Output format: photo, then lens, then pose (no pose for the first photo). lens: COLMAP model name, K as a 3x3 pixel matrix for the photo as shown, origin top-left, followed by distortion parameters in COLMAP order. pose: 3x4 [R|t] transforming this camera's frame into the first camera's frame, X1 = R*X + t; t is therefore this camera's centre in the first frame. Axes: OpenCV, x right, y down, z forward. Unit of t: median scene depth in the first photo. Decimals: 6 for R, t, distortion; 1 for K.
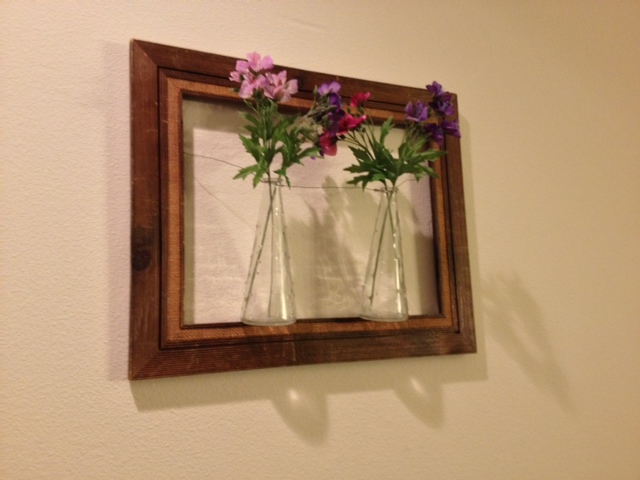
lens RADIAL K [[643.7, 0, 320.0], [0, 643.7, 240.0], [0, 0, 1]] dist [0.115843, -0.335027]
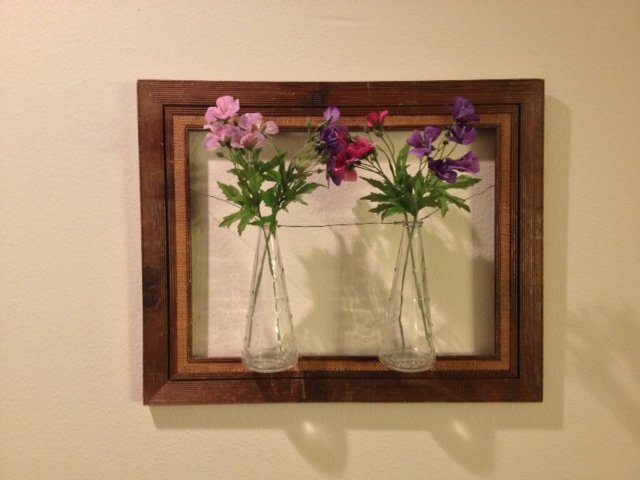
lens RADIAL K [[643.7, 0, 320.0], [0, 643.7, 240.0], [0, 0, 1]] dist [0.115843, -0.335027]
pose [[0.882084, 0.062312, -0.466953, 0.431848], [0.035135, 0.979751, 0.197112, -0.245702], [0.469780, -0.190276, 0.862034, 0.204859]]
